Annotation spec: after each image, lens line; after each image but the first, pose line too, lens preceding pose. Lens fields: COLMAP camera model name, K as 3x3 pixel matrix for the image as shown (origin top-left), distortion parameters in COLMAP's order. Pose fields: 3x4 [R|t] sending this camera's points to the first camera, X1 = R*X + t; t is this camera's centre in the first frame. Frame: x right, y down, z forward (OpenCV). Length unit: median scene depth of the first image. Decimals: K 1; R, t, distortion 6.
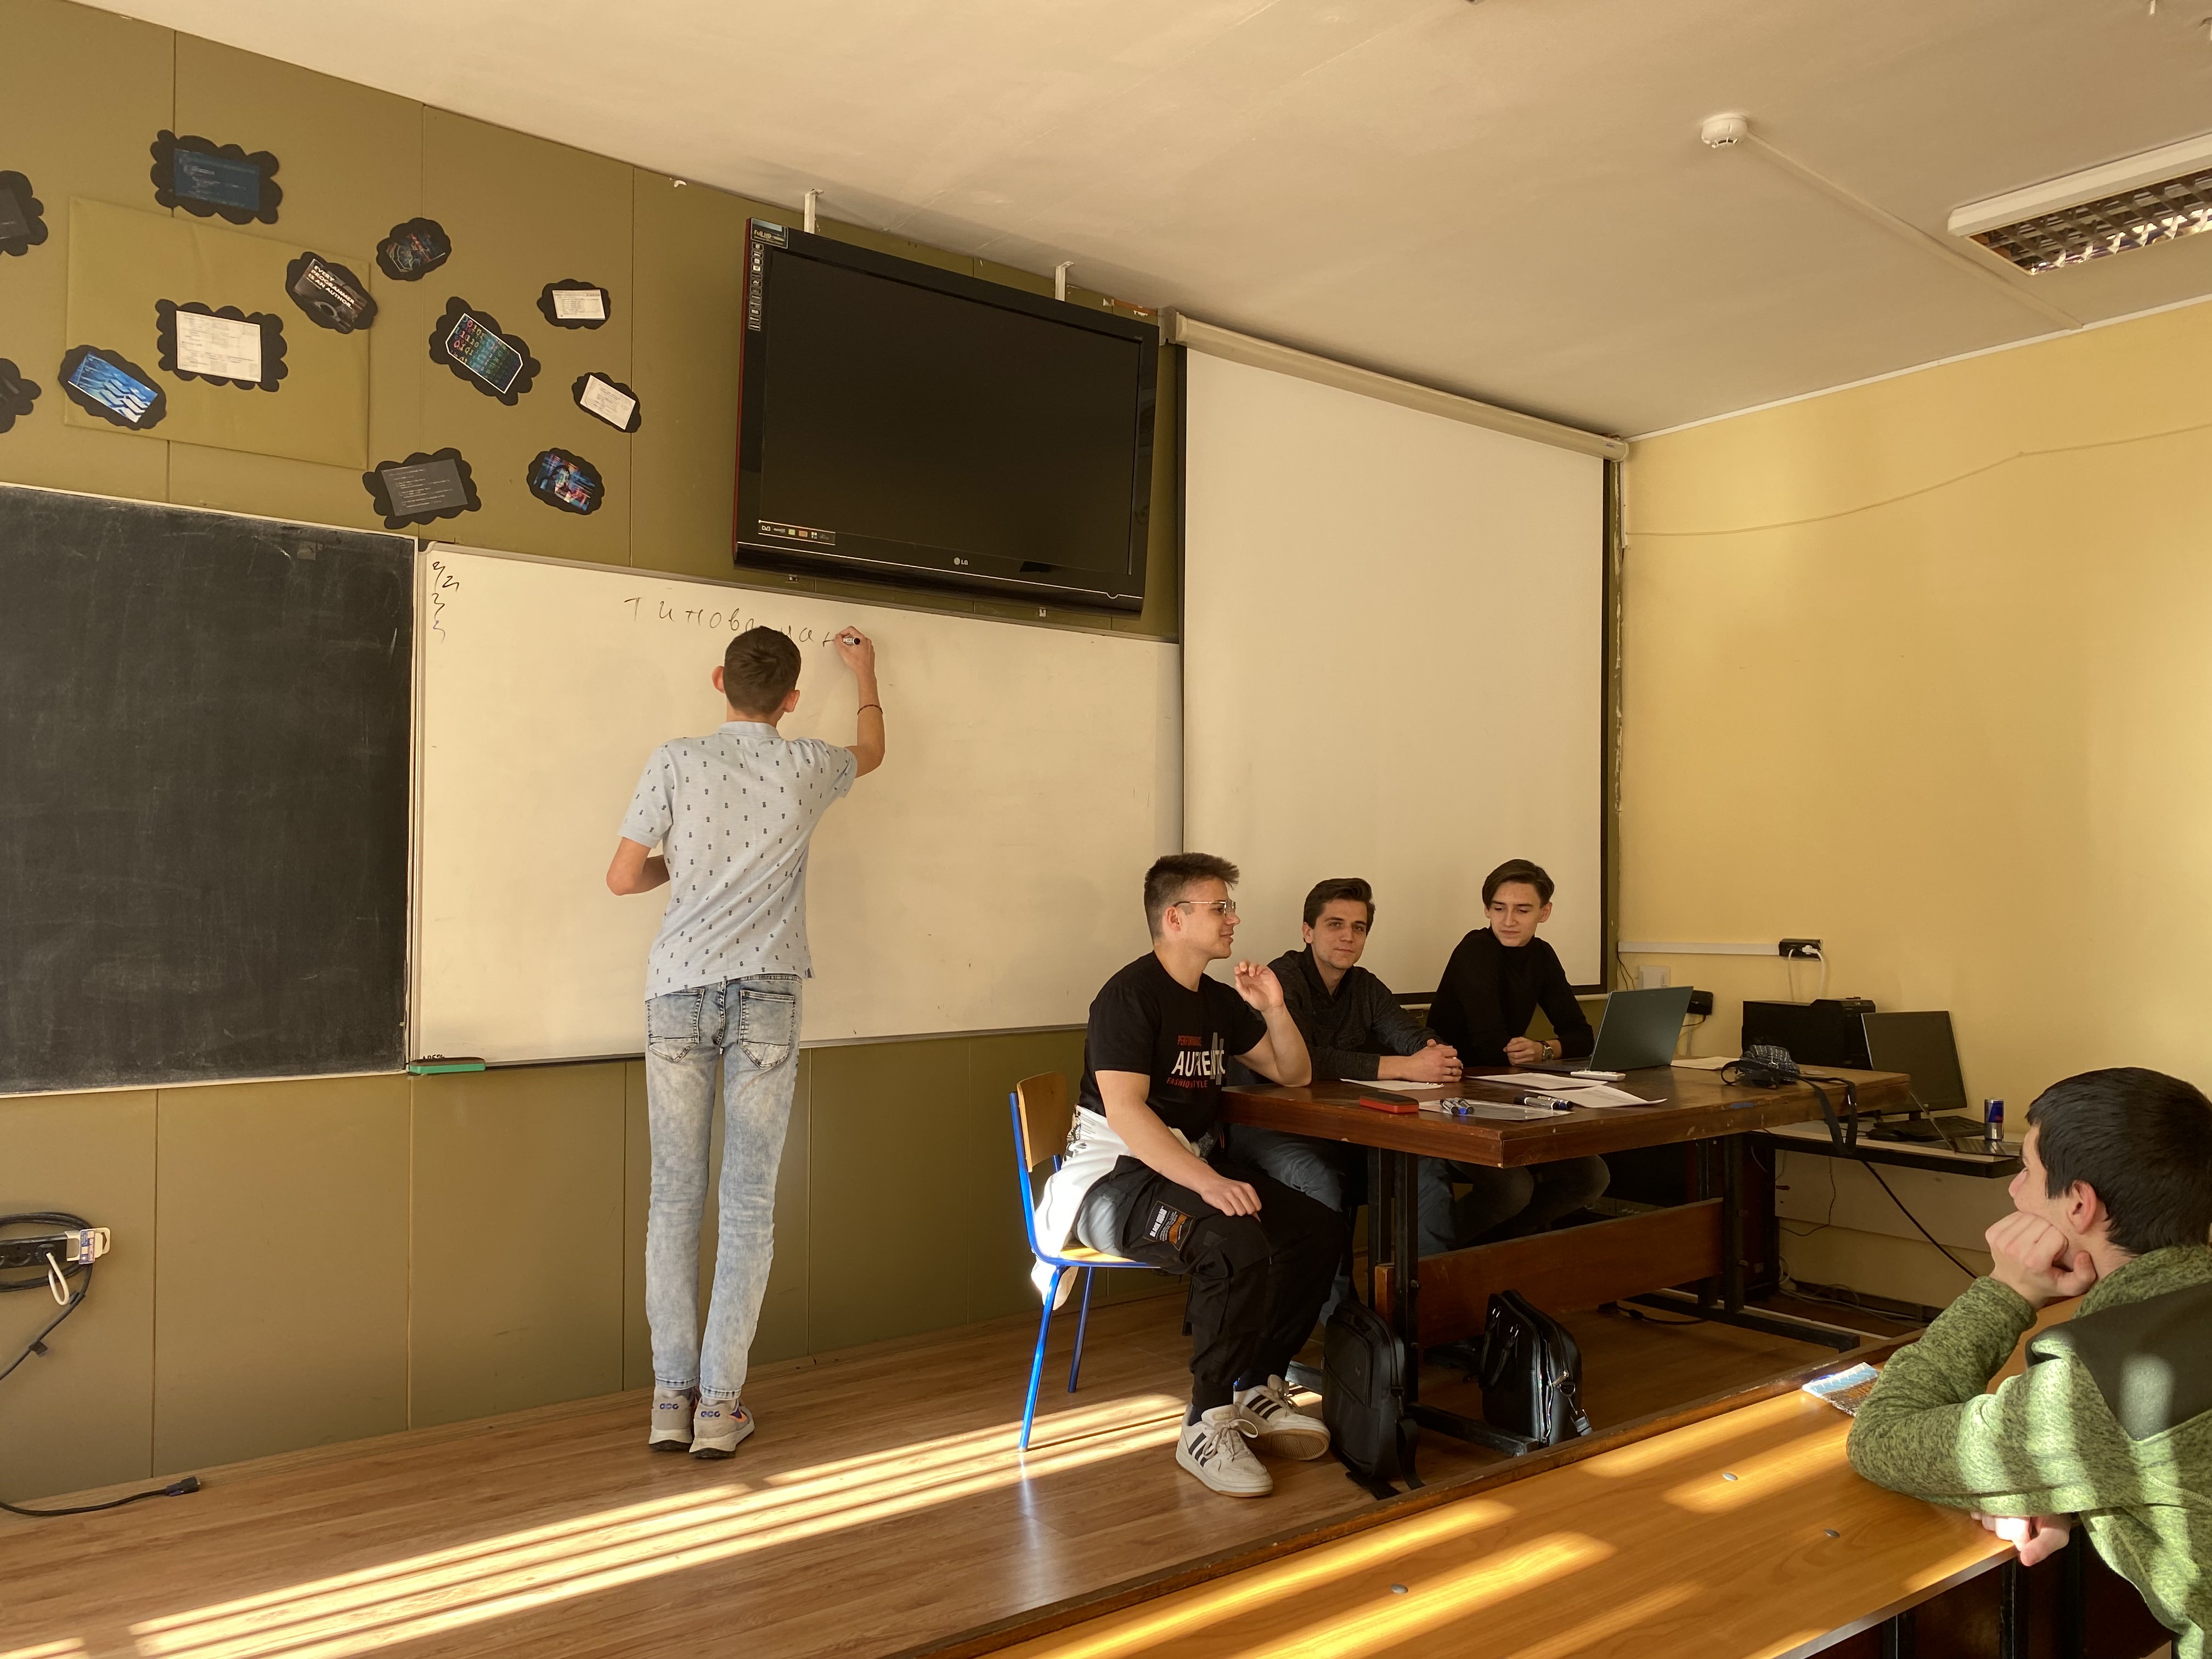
lens RADIAL K [[1687.8, 0, 1112.4], [0, 1687.8, 825.6], [0, 0, 1]] dist [0.007068, -0.007011]
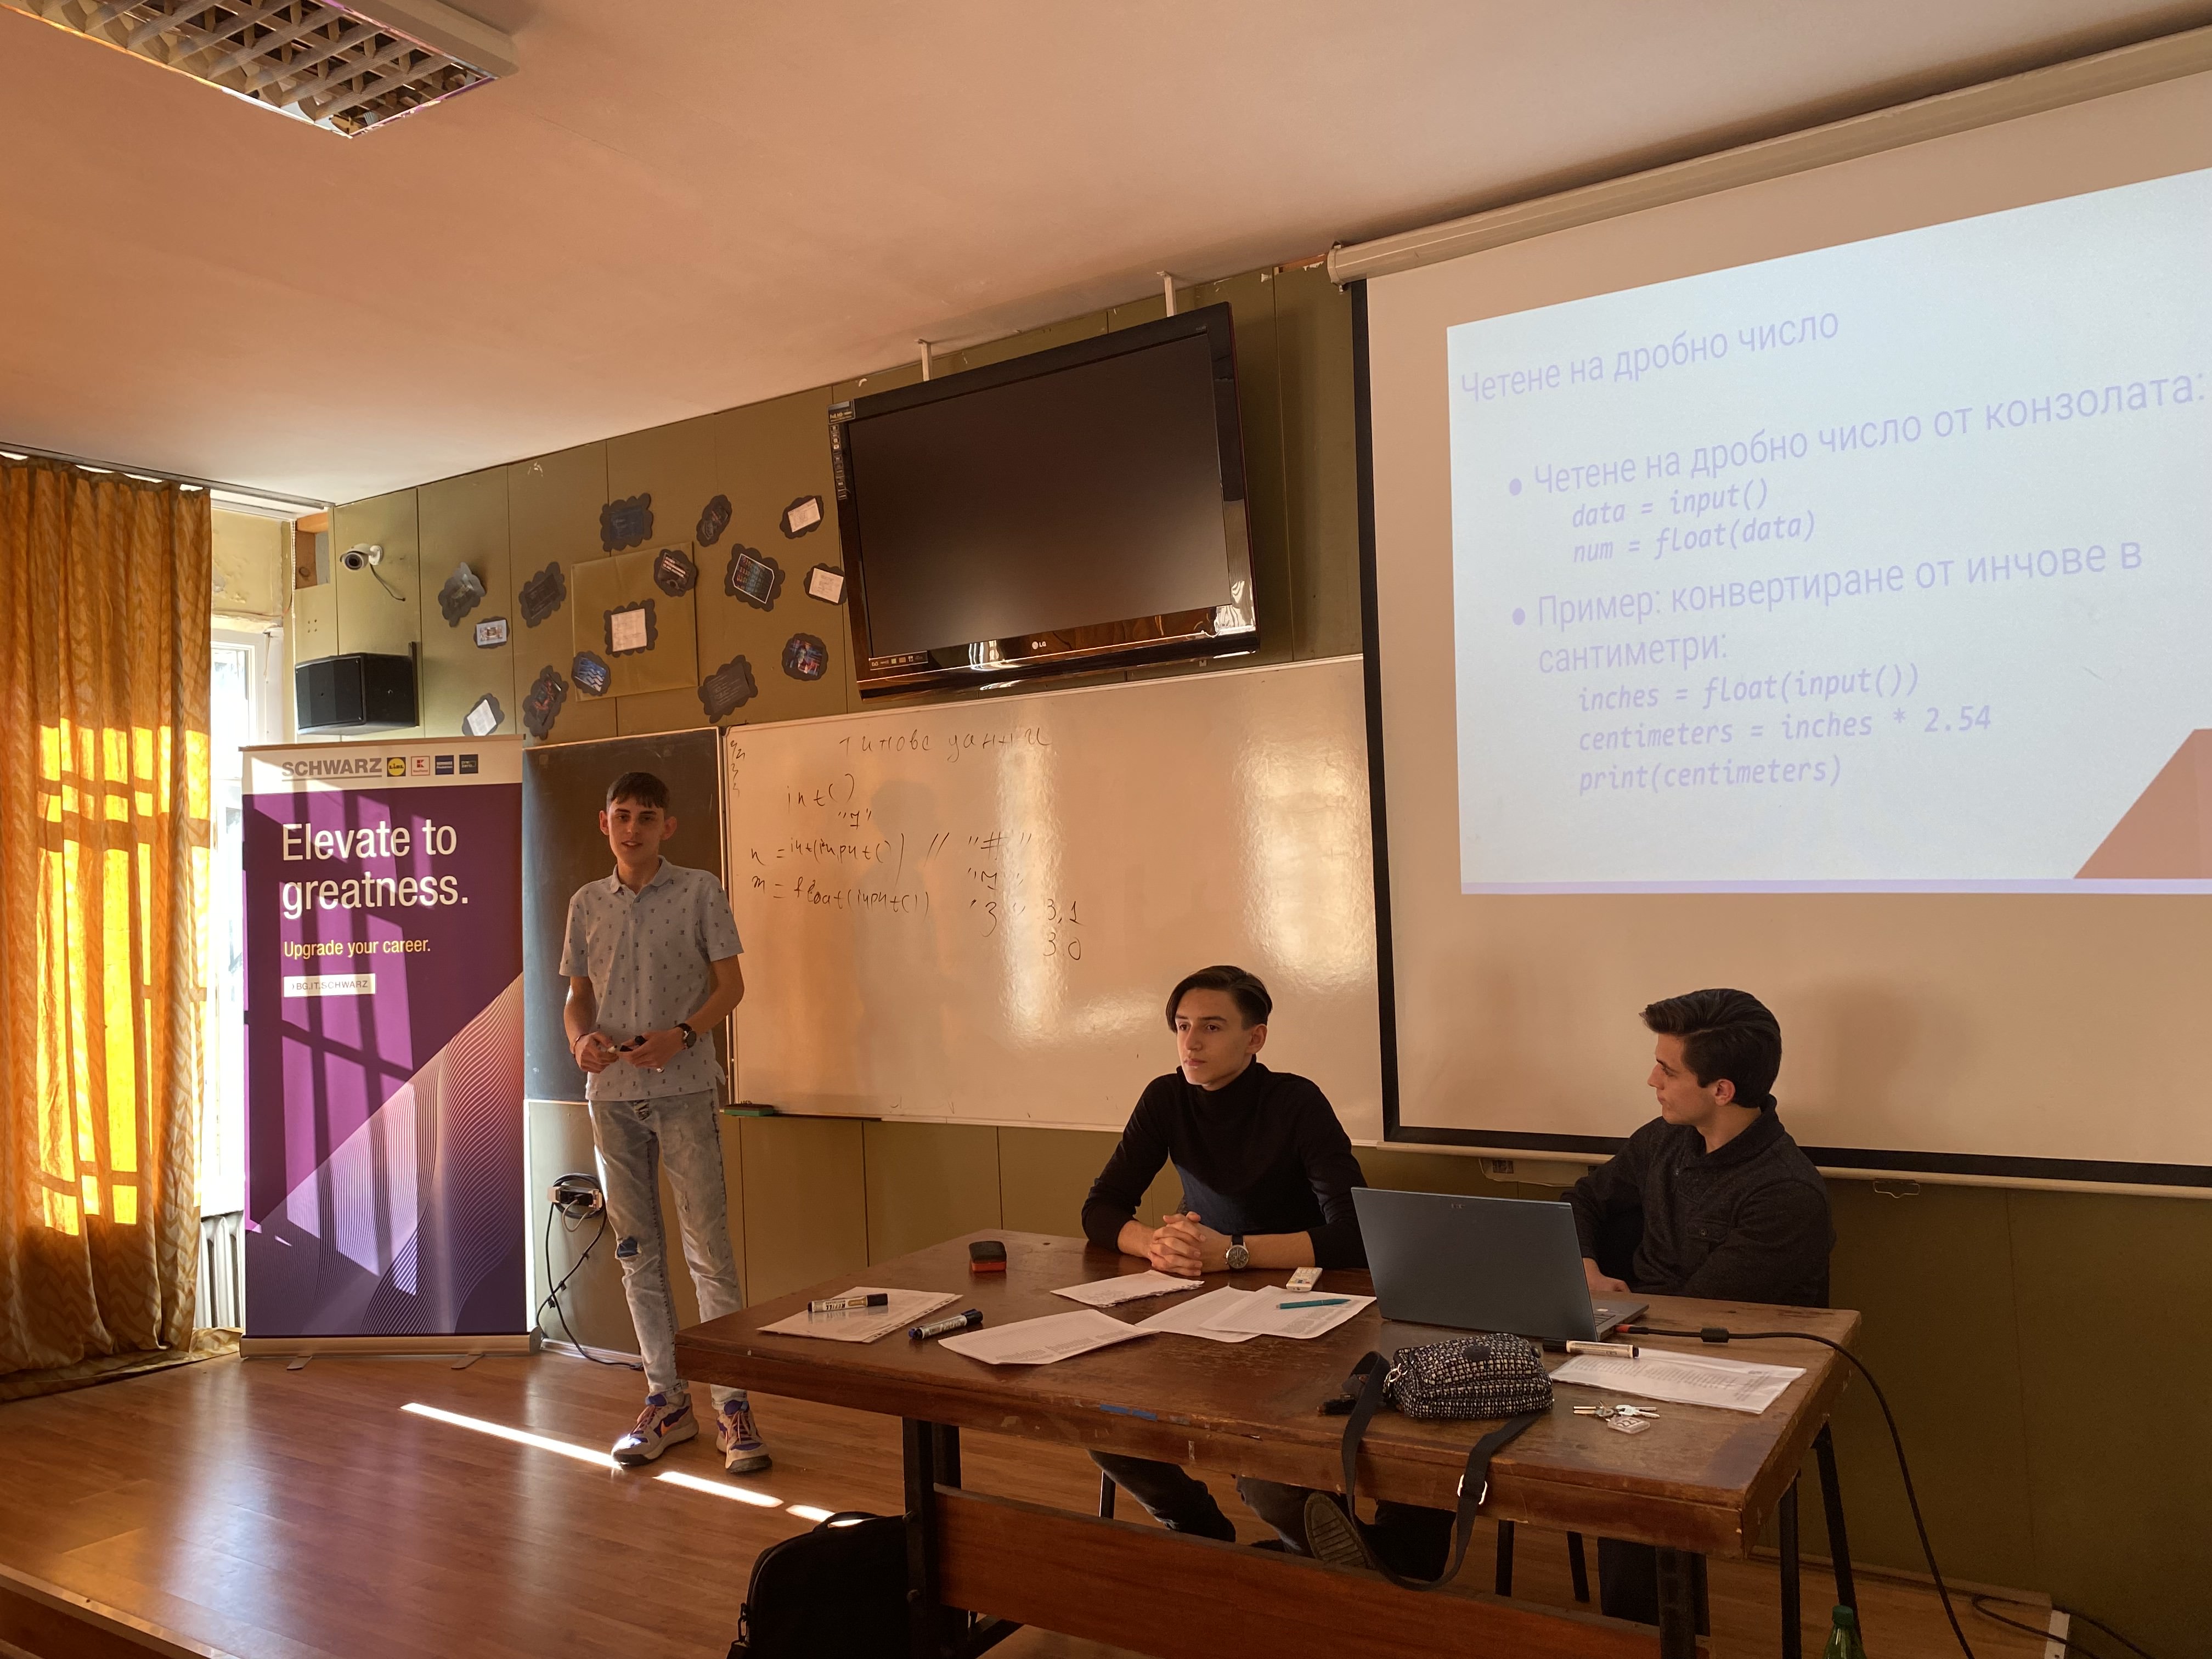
lens RADIAL K [[1687.8, 0, 1112.0], [0, 1687.8, 848.0], [0, 0, 1]] dist [0.007068, -0.007011]
pose [[0.329641, -0.047879, -0.942892, 0.990085], [0.070232, 0.997190, -0.026083, -0.010888], [0.941491, -0.057623, 0.332077, 0.821270]]
